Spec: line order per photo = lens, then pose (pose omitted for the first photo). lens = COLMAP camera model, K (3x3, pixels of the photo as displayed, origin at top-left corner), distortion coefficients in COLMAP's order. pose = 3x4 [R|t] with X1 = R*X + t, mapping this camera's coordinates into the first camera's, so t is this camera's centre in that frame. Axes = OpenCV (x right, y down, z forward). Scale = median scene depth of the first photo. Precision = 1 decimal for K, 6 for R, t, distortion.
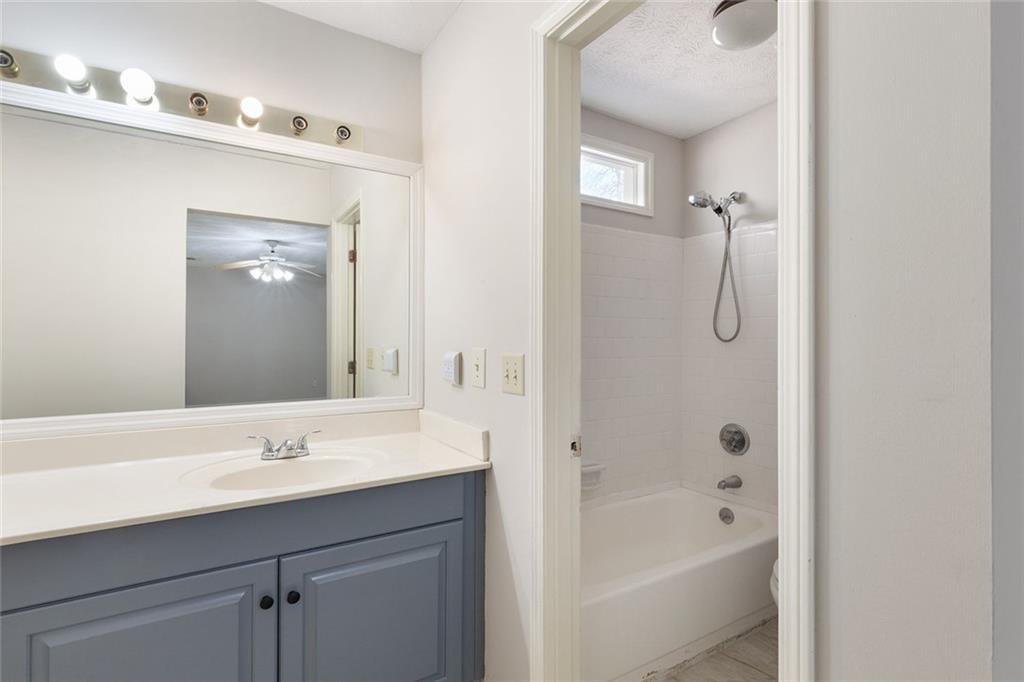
lens RADIAL K [[471.0, 0, 512.2], [0, 471.0, 342.0], [0, 0, 1]] dist [0.003470, -0.002076]
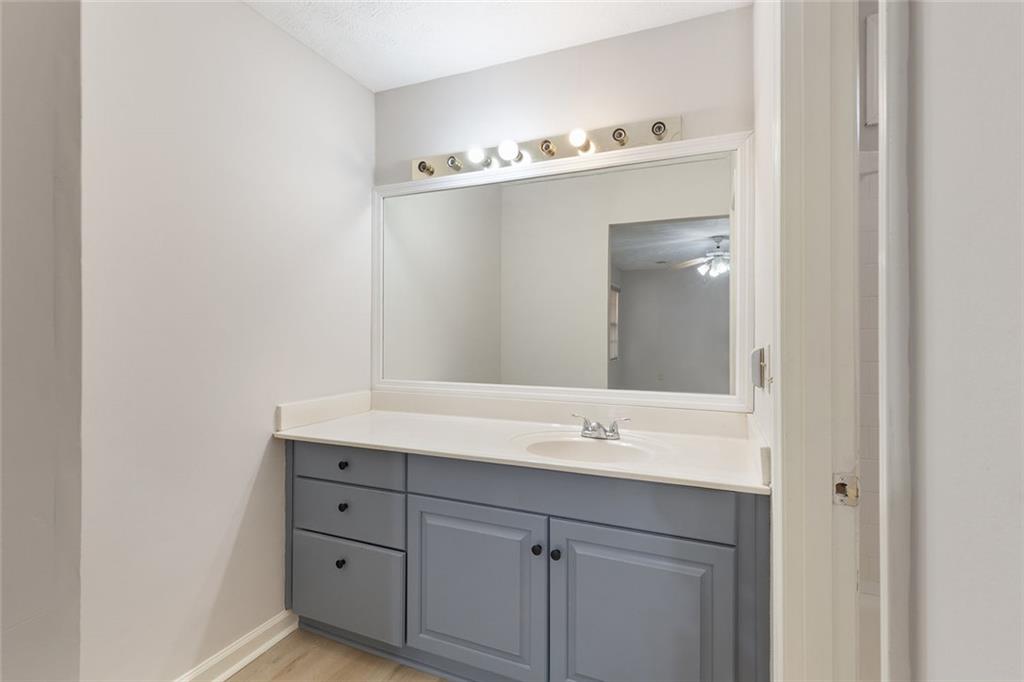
lens RADIAL K [[471.0, 0, 512.4], [0, 471.0, 335.3], [0, 0, 1]] dist [0.003470, -0.002076]
pose [[0.597439, 0.002876, -0.801910, 0.292677], [-0.002112, 0.999996, 0.002013, -0.001646], [0.801912, 0.000491, 0.597442, 0.158652]]
